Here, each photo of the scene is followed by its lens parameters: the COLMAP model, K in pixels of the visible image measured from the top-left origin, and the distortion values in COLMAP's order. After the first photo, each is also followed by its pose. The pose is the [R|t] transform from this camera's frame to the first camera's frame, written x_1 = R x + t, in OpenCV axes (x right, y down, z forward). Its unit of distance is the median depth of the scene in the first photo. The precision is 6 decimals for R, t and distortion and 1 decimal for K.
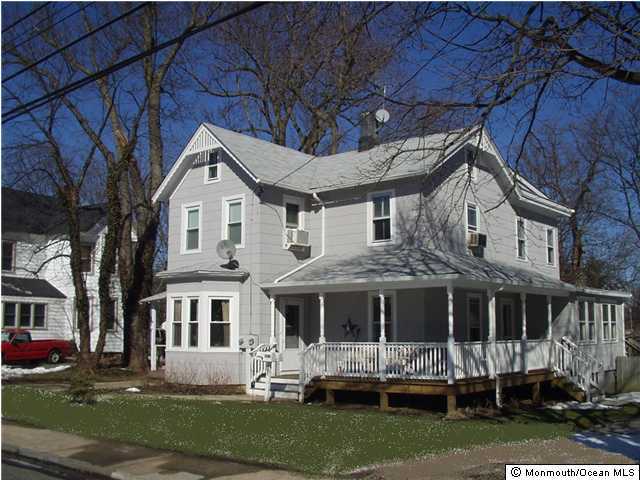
lens RADIAL K [[706.6, 0, 320.0], [0, 706.6, 240.0], [0, 0, 1]] dist [-0.230427, -0.000608]
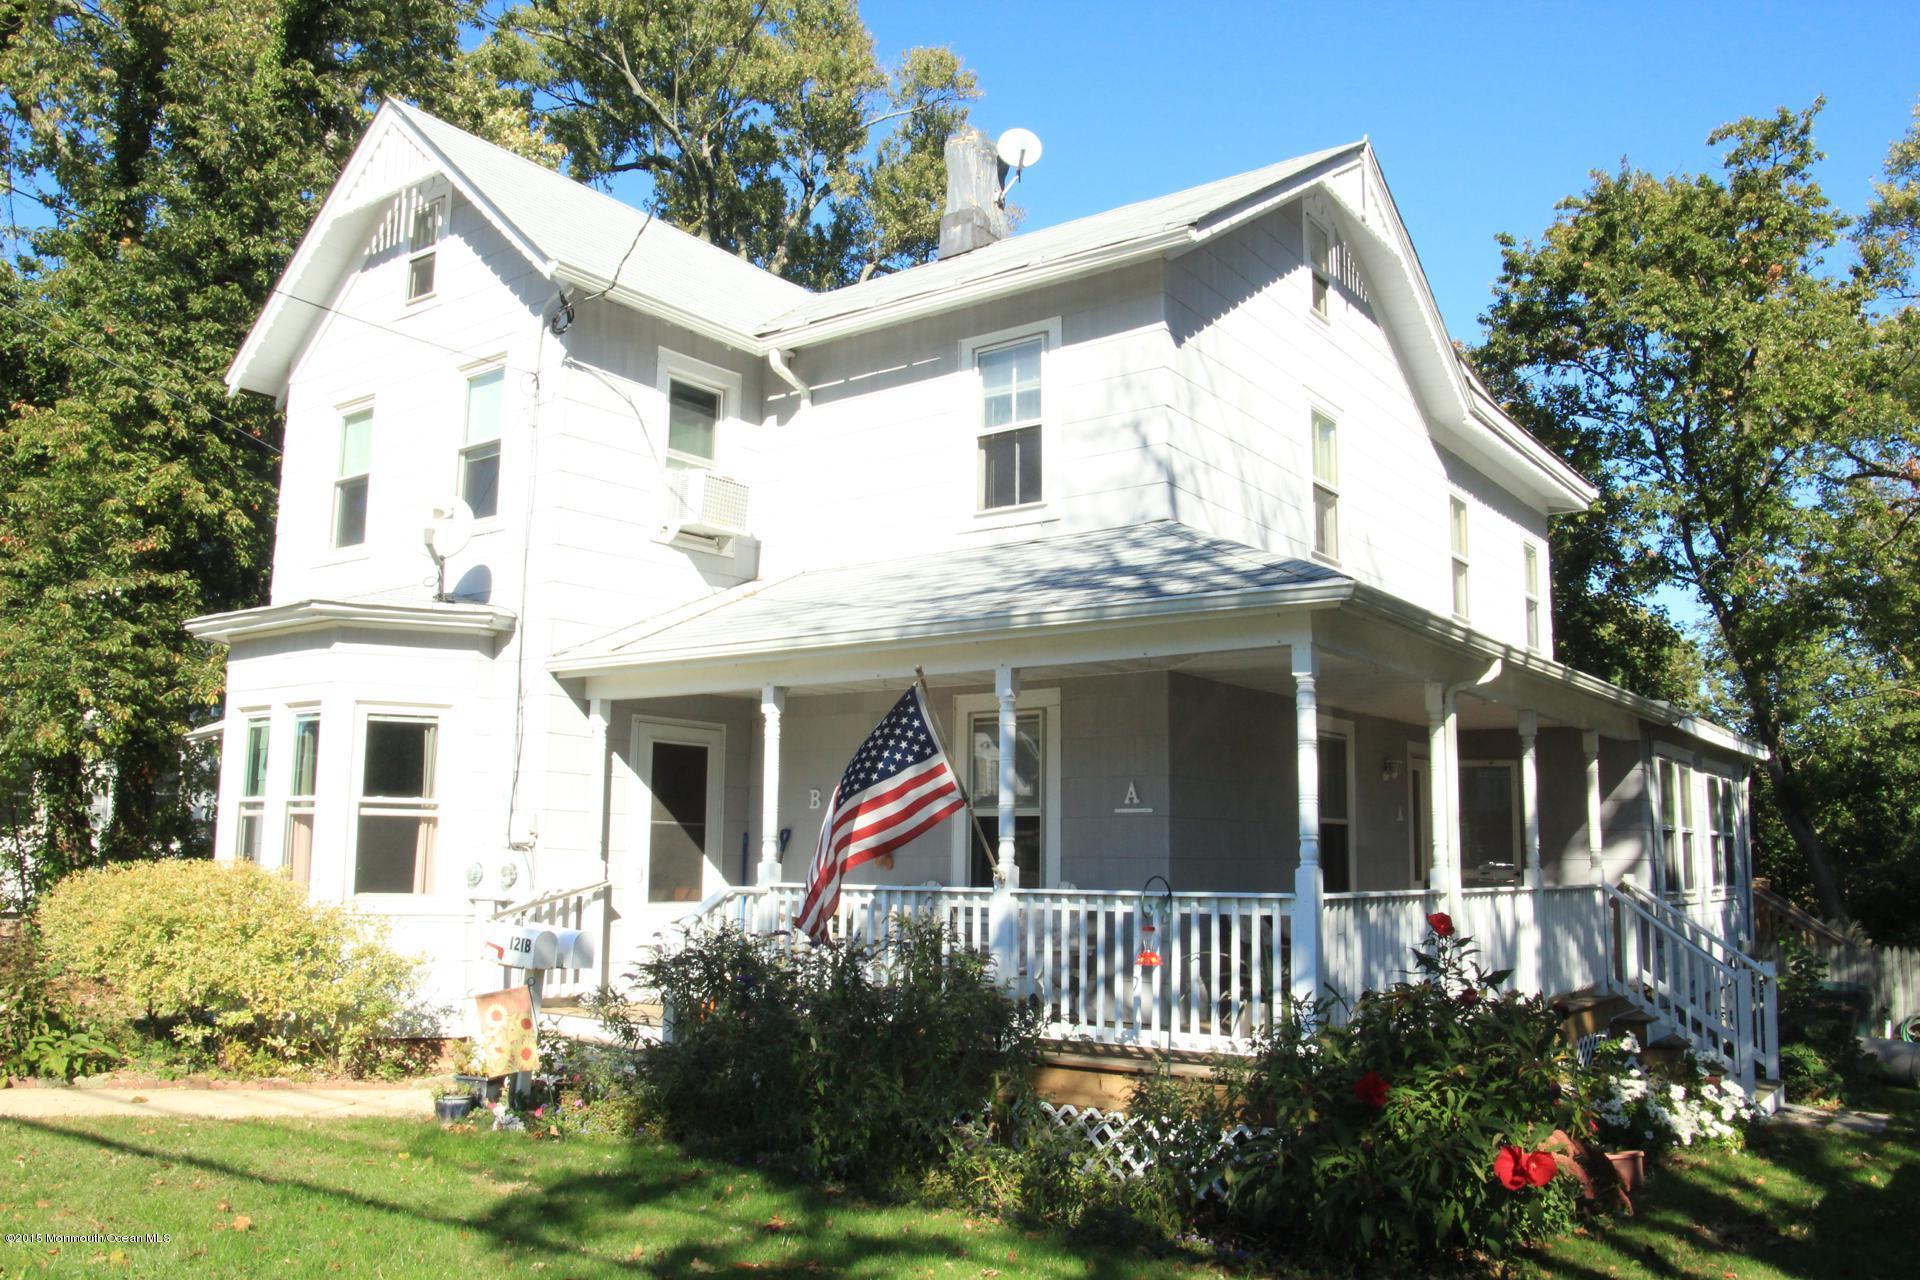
lens RADIAL K [[1536.3, 0, 962.4], [0, 1536.3, 660.0], [0, 0, 1]] dist [-0.069751, 0.009941]
pose [[0.997918, 0.022109, 0.060588, 0.034329], [-0.022843, 0.999673, 0.011452, 0.051139], [-0.060315, -0.012813, 0.998097, 0.398635]]
